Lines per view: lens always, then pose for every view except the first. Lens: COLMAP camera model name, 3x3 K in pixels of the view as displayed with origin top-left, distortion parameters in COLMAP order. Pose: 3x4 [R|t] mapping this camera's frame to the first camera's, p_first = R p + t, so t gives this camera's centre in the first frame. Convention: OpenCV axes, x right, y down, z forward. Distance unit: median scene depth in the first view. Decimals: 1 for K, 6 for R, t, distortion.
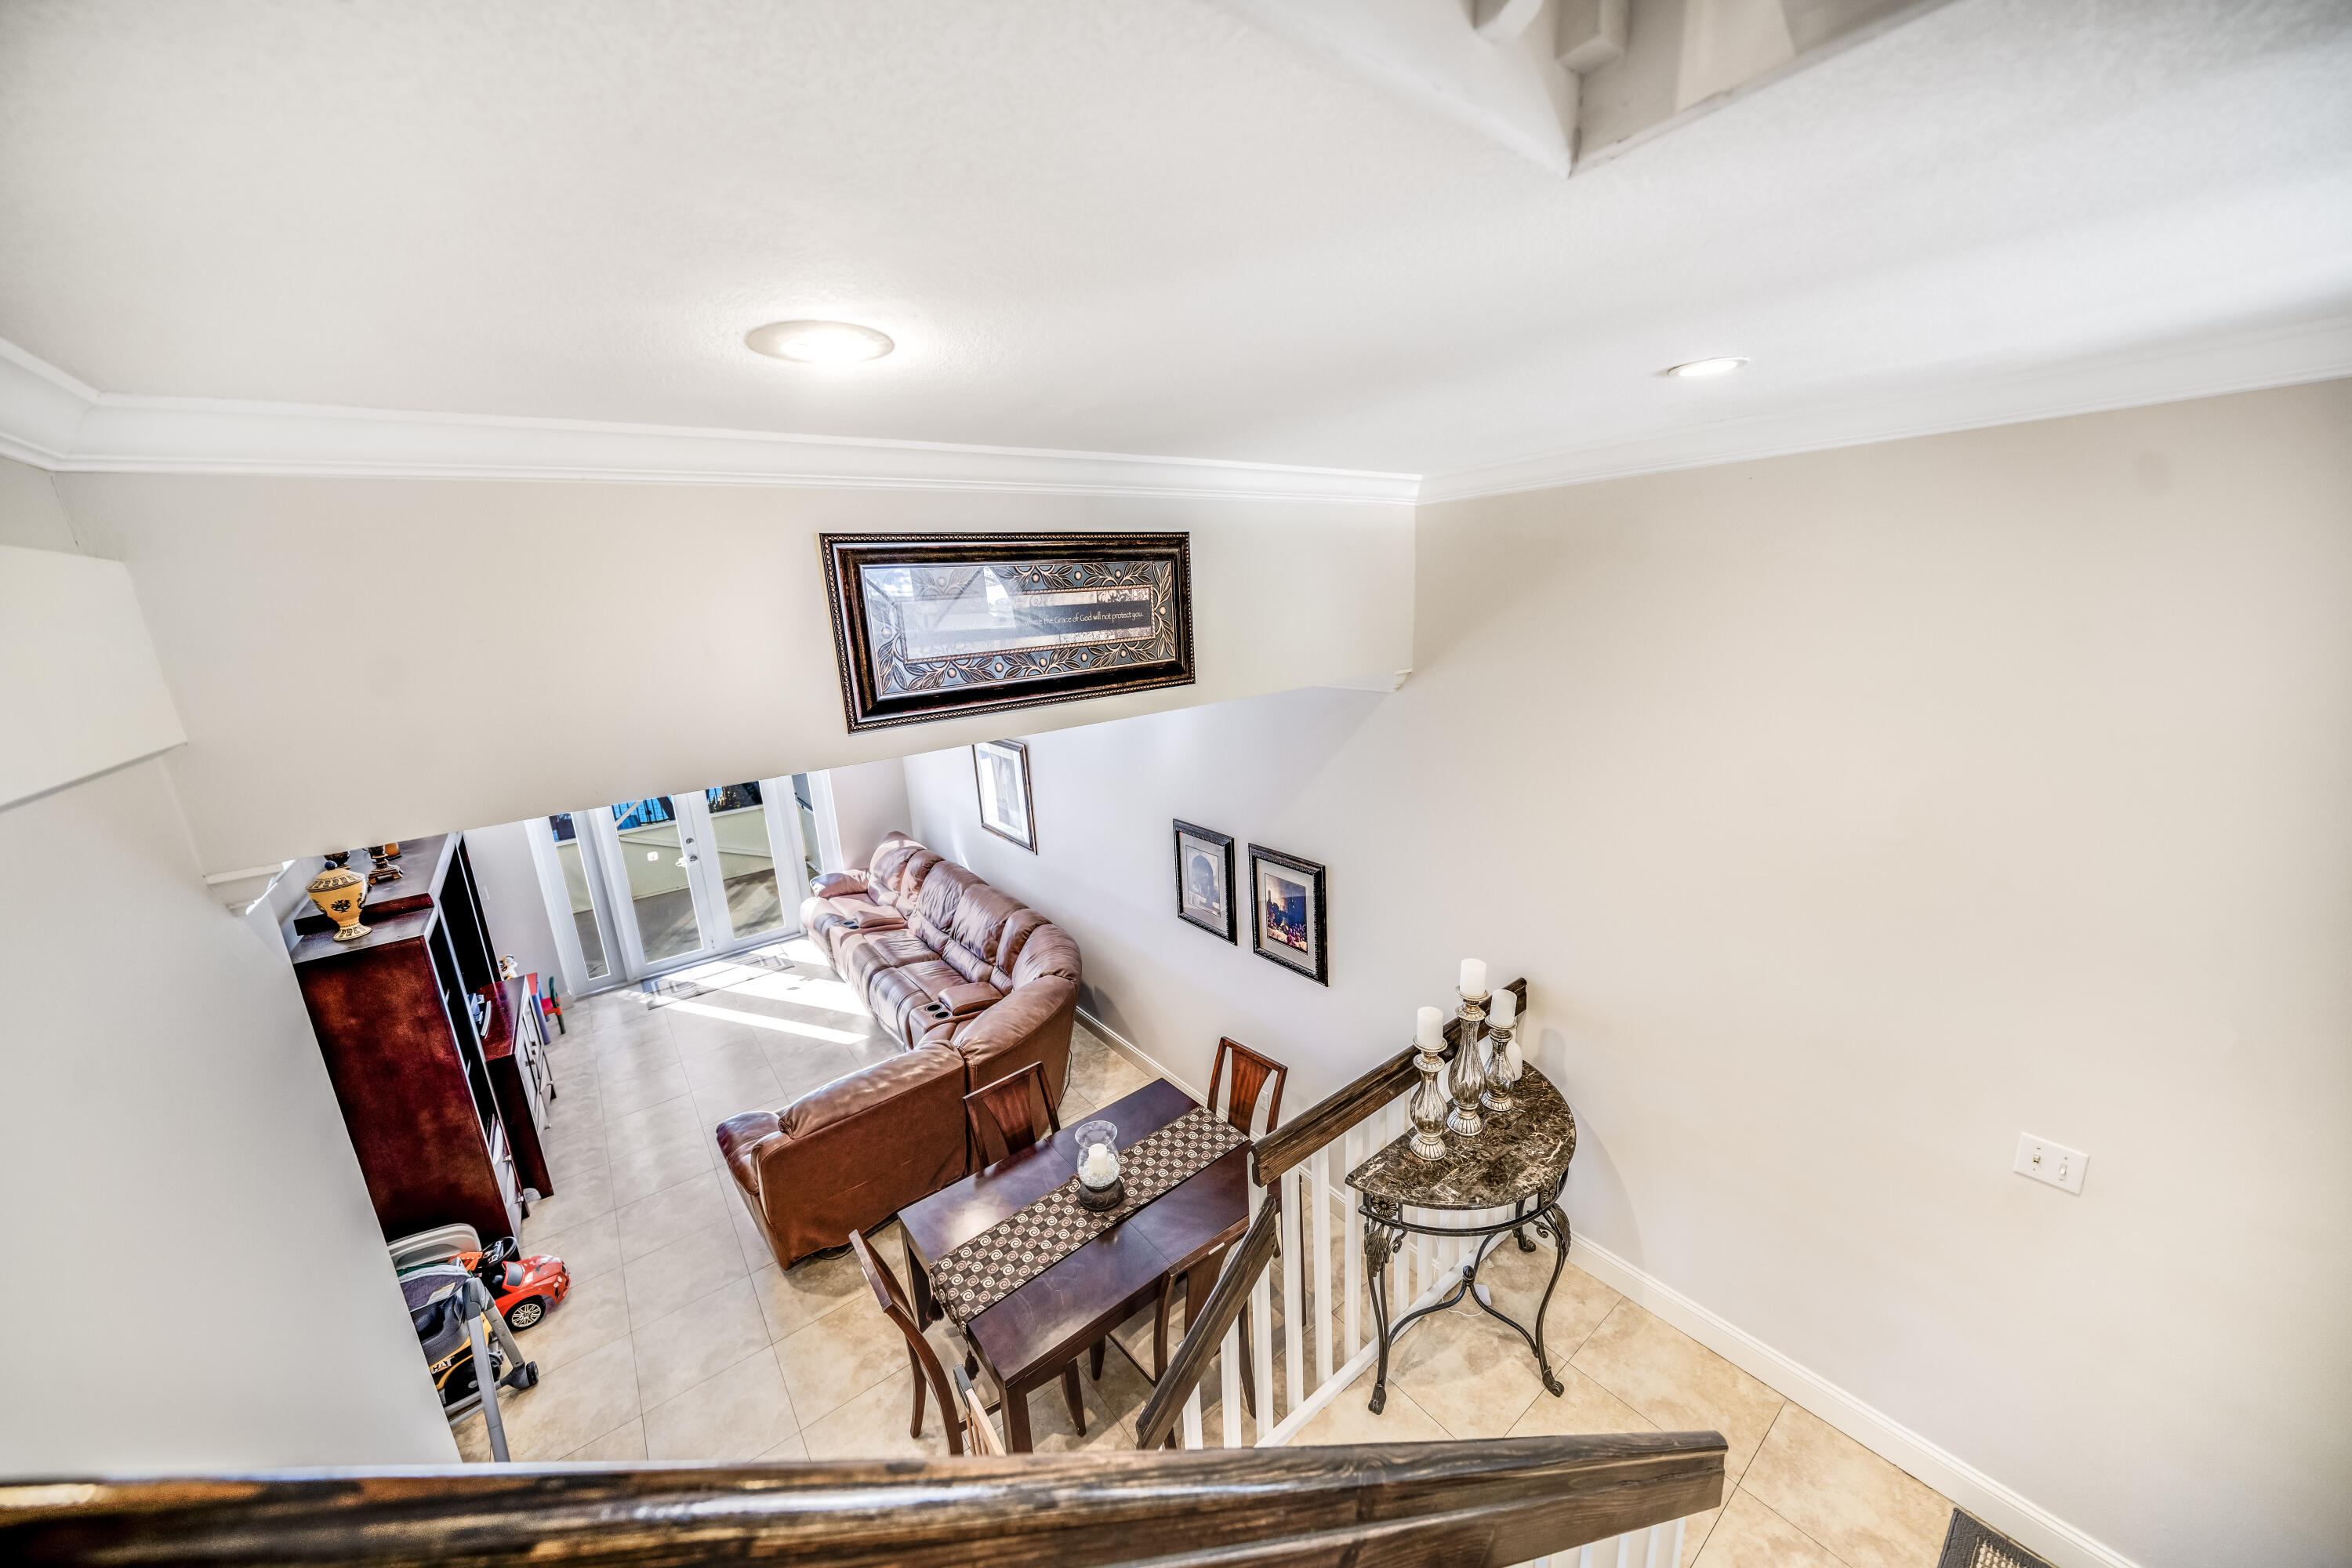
lens RADIAL K [[805.4, 0, 1174.0], [0, 805.4, 785.2], [0, 0, 1]] dist [0.000917, -0.000066]
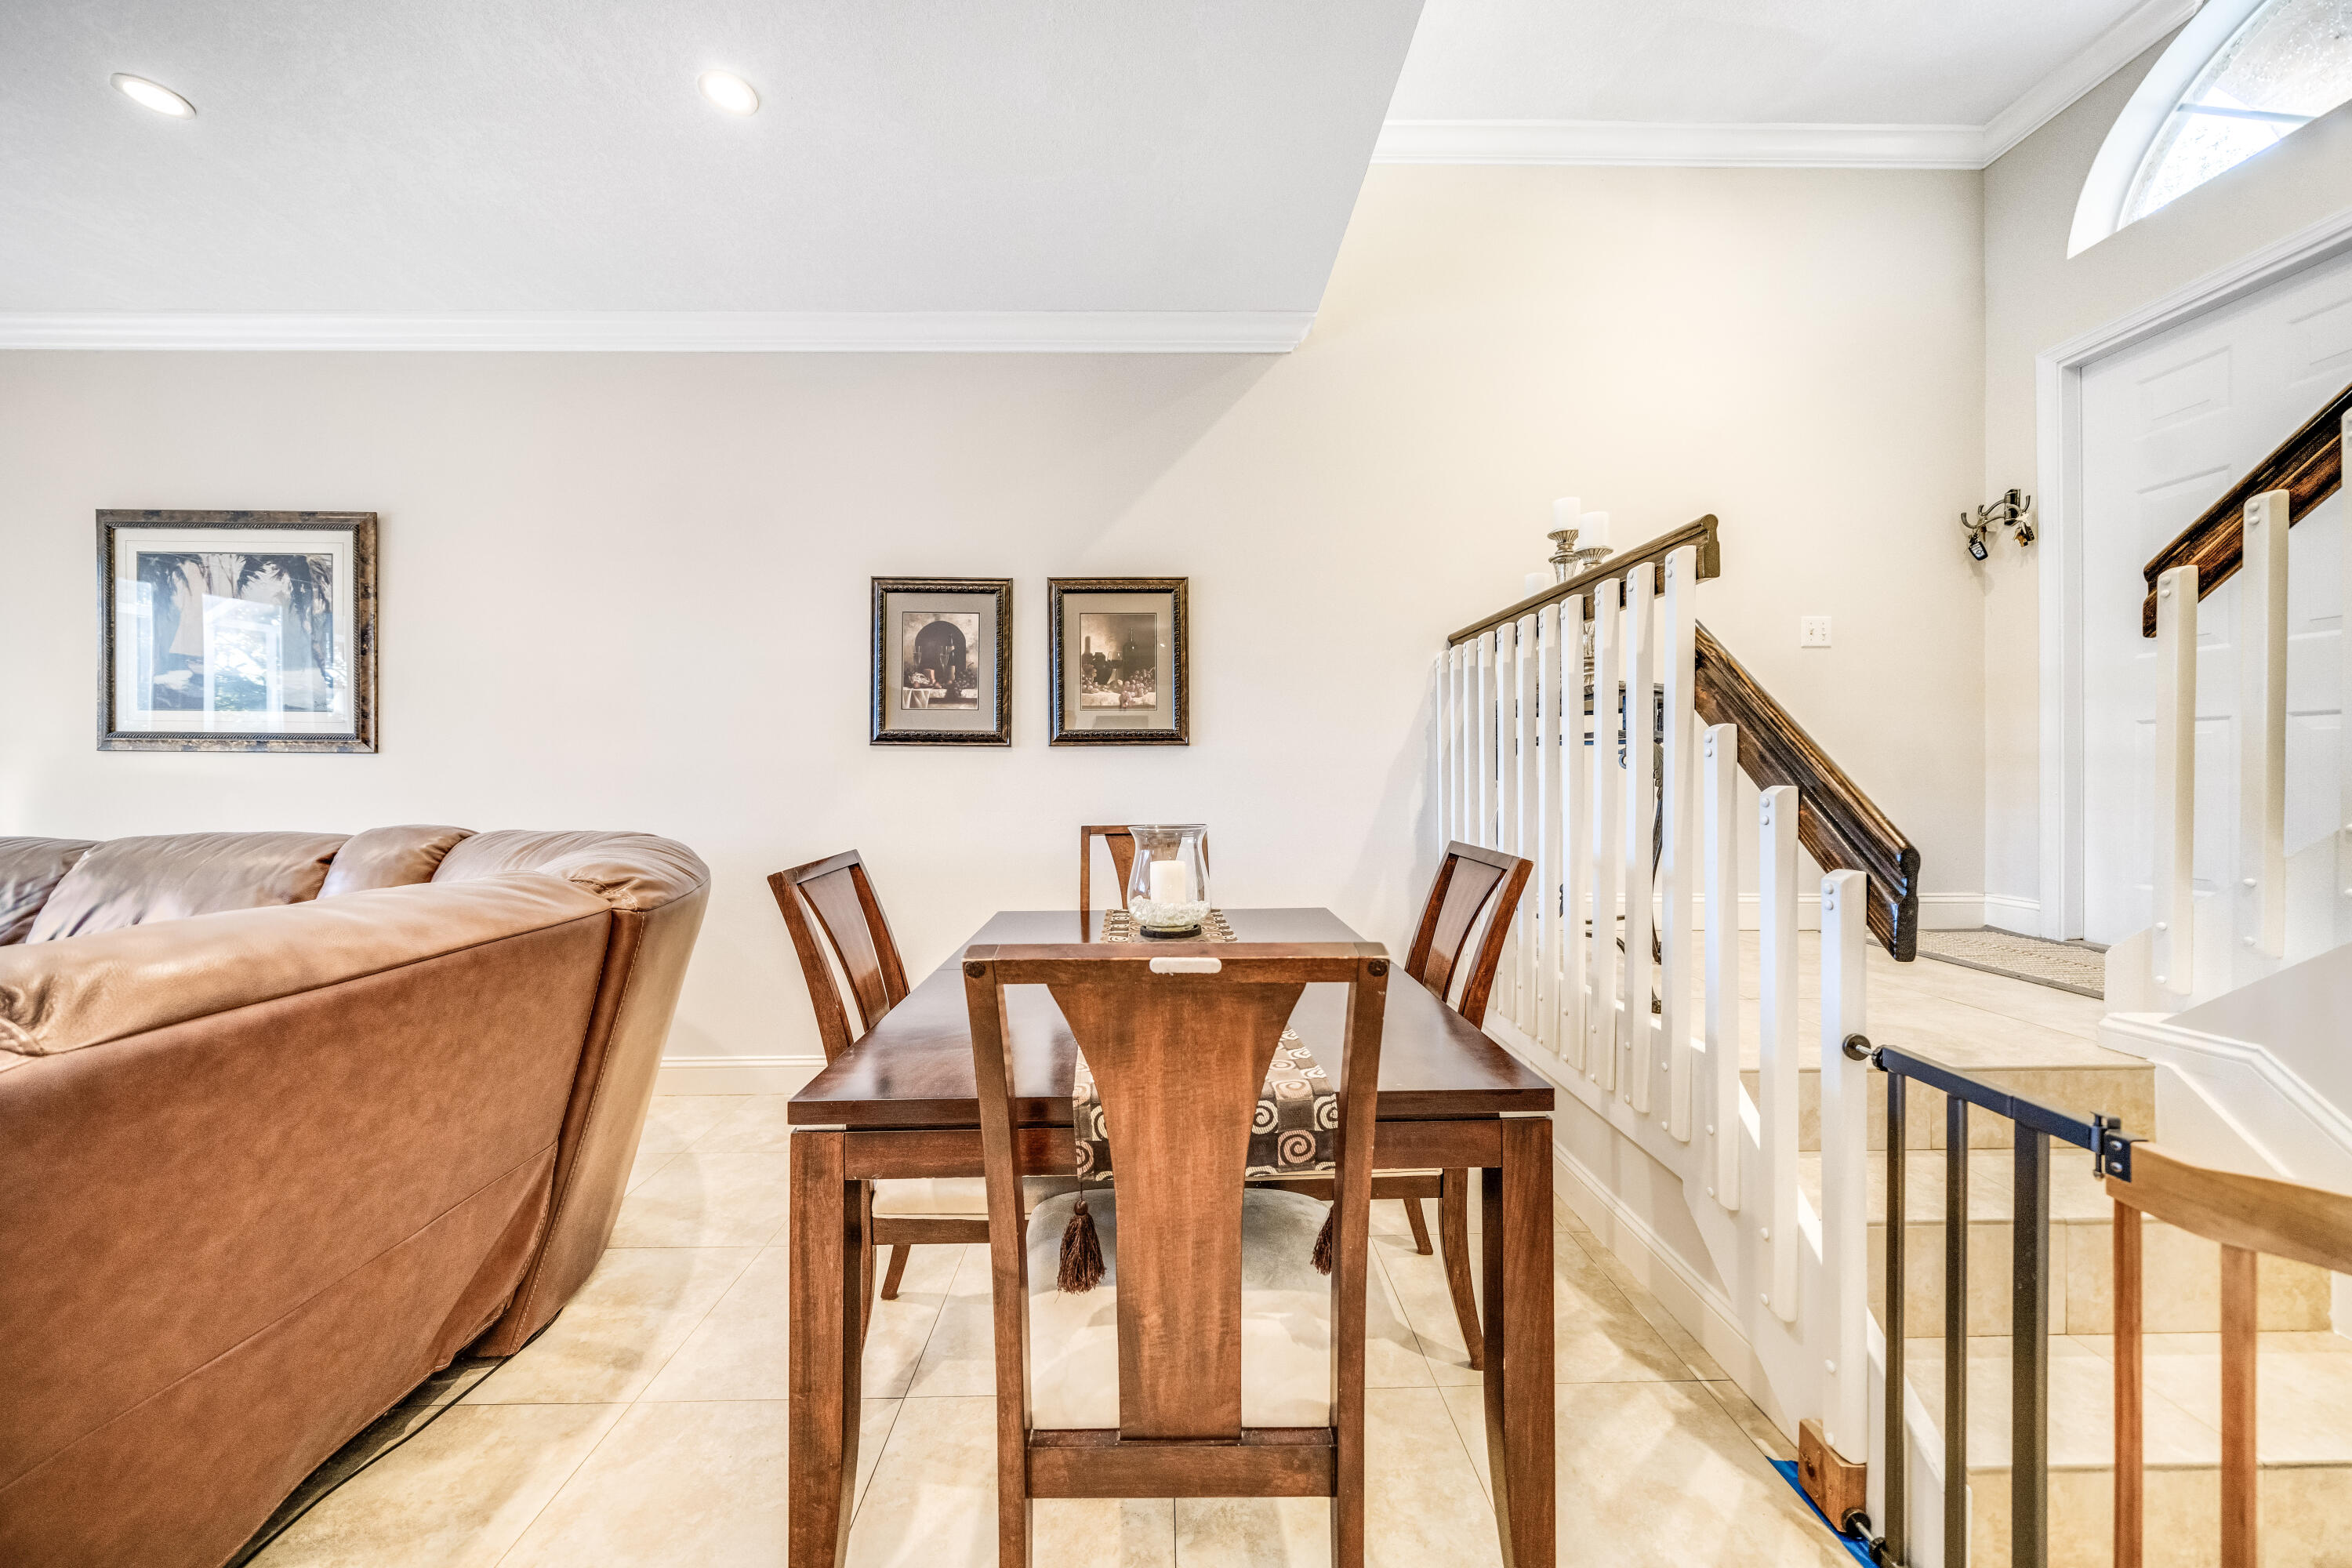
lens RADIAL K [[805.4, 0, 1174.0], [0, 805.4, 785.2], [0, 0, 1]] dist [0.000917, -0.000066]
pose [[0.593394, 0.043630, 0.803729, -0.414429], [0.162714, 0.971413, -0.172864, 0.400277], [-0.788295, 0.233354, 0.569331, 0.559362]]
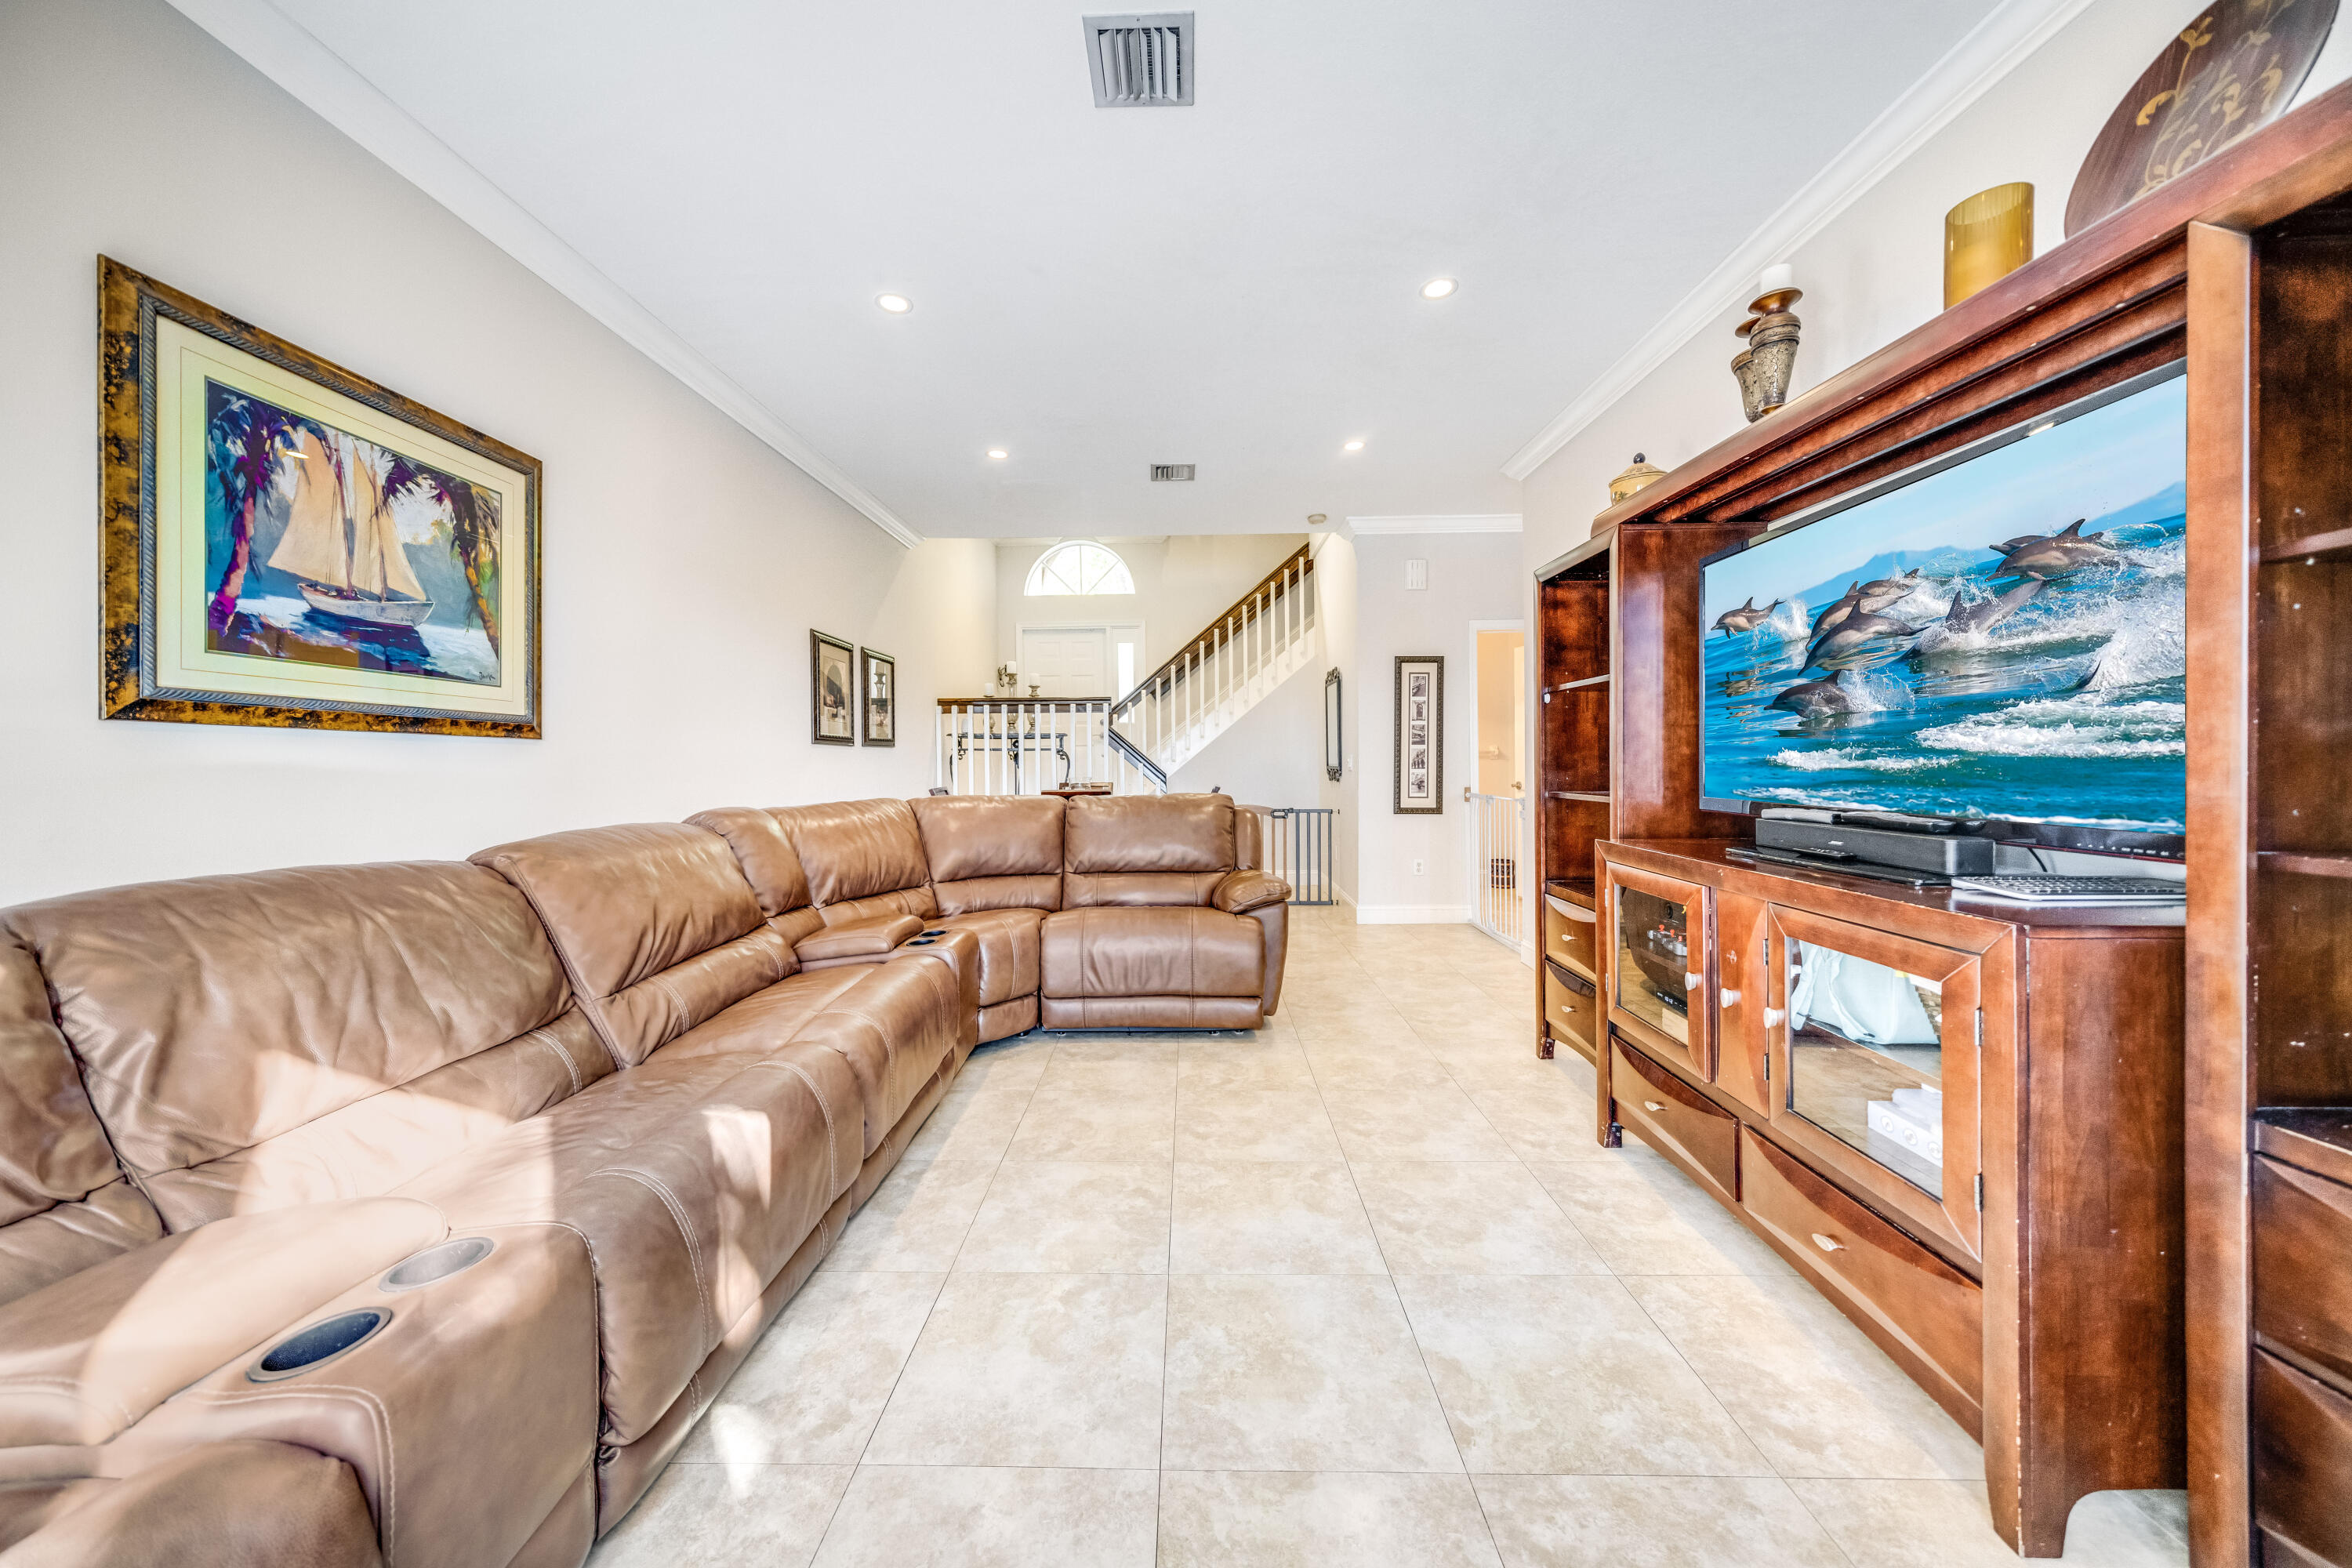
lens RADIAL K [[805.4, 0, 1174.0], [0, 805.4, 785.2], [0, 0, 1]] dist [0.000917, -0.000066]
pose [[-0.783252, 0.040349, 0.620394, -1.029085], [0.194733, 0.963599, 0.183182, 0.145190], [-0.590420, 0.264289, -0.762598, 1.727268]]
